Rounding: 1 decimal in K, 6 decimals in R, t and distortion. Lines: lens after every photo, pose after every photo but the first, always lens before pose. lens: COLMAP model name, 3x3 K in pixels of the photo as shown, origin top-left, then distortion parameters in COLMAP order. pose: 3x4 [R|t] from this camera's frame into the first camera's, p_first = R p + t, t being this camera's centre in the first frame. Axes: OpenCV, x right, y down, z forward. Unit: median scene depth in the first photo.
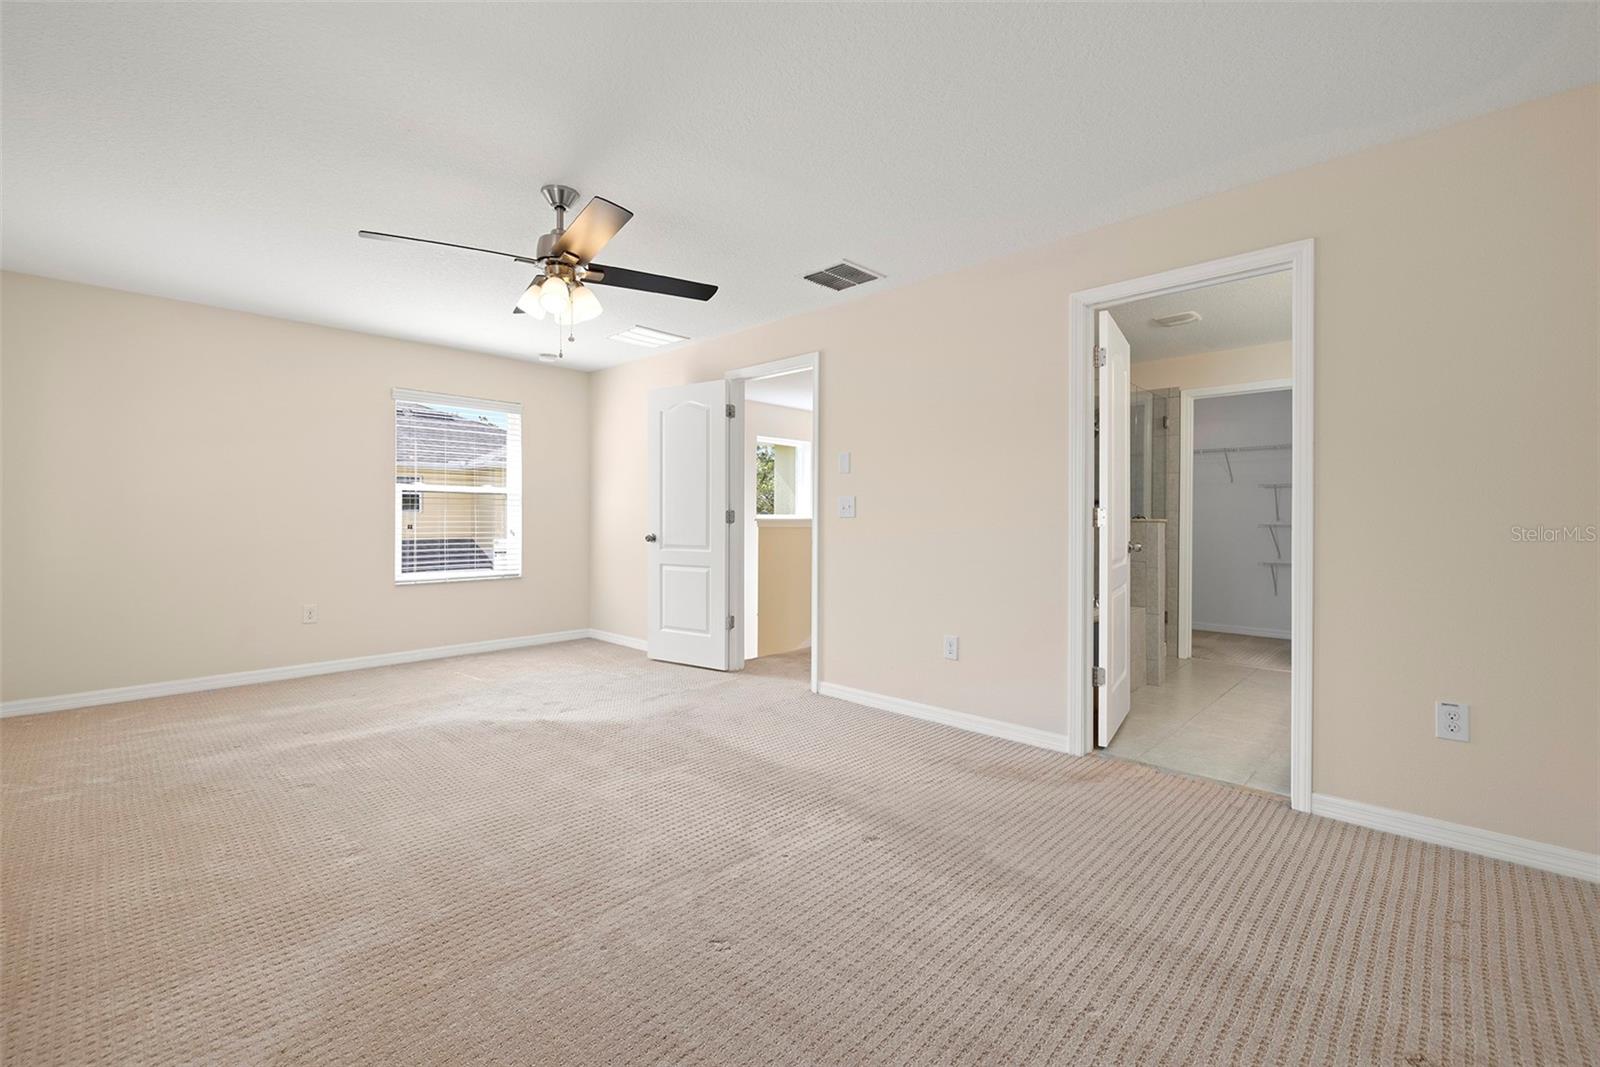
lens RADIAL K [[682.8, 0, 797.4], [0, 682.8, 529.4], [0, 0, 1]] dist [0.003416, 0.000206]
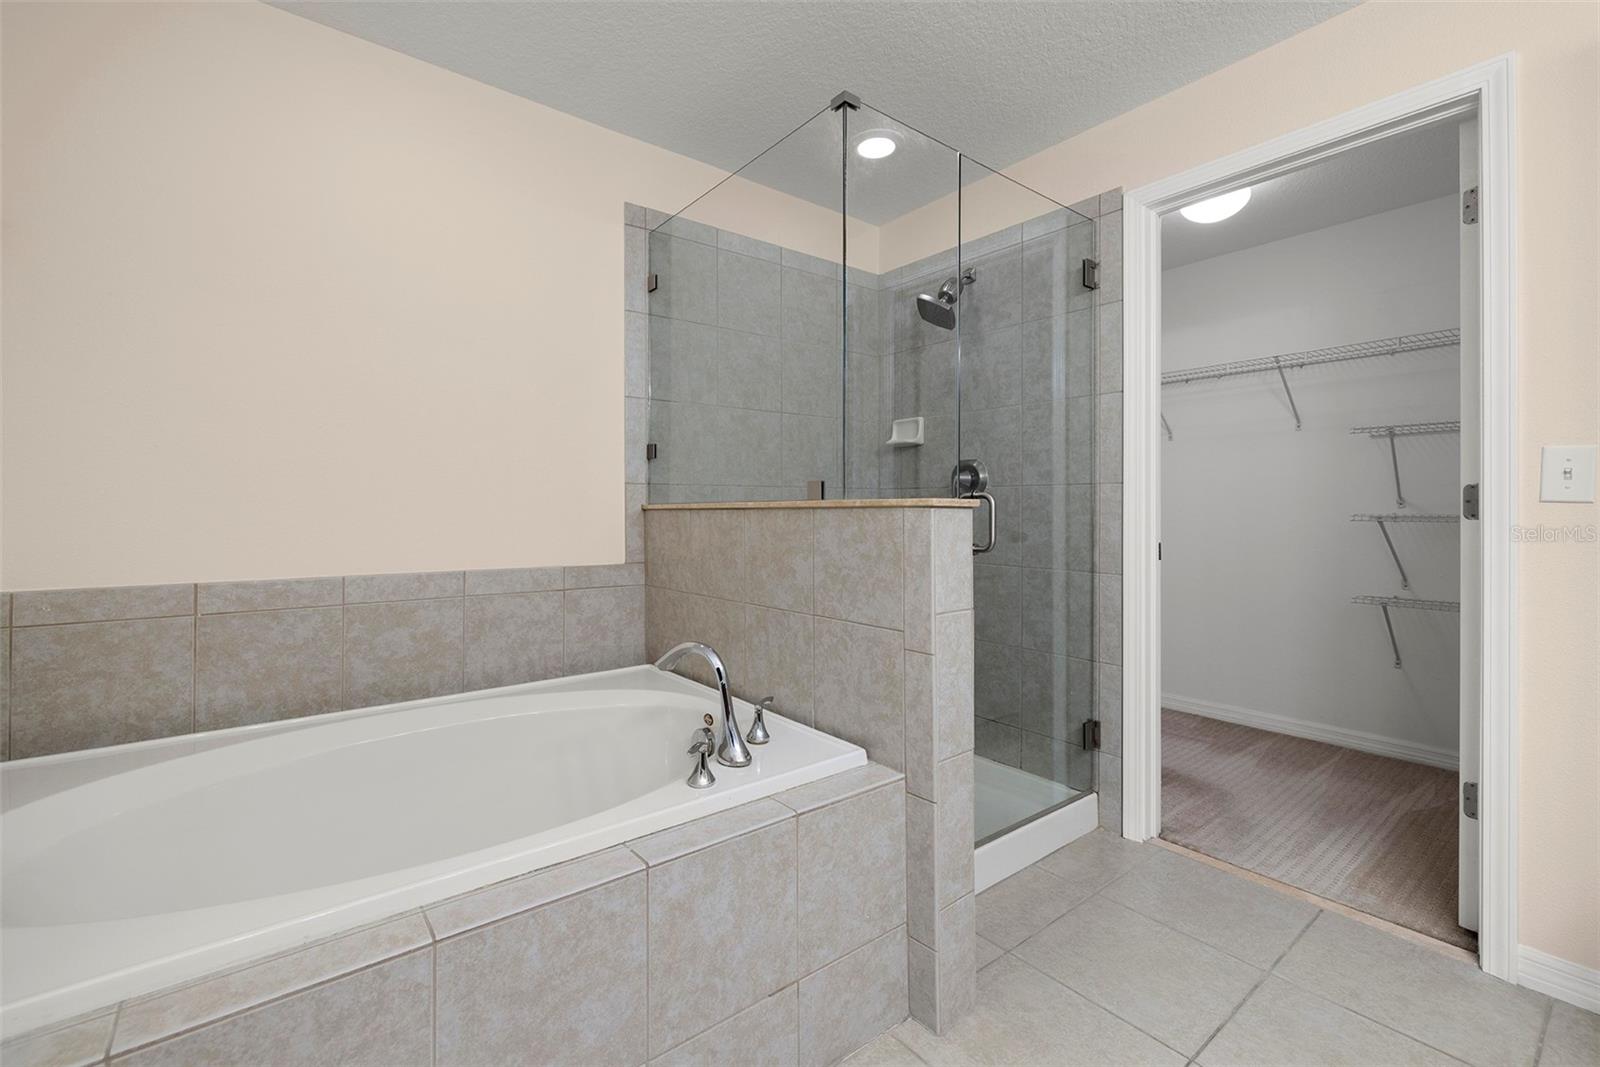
lens RADIAL K [[682.8, 0, 799.7], [0, 682.8, 524.9], [0, 0, 1]] dist [0.003416, 0.000206]
pose [[0.990633, -0.005195, -0.136451, 0.419377], [0.004548, 0.999977, -0.005053, 0.000324], [0.136474, 0.004385, 0.990634, 0.559414]]
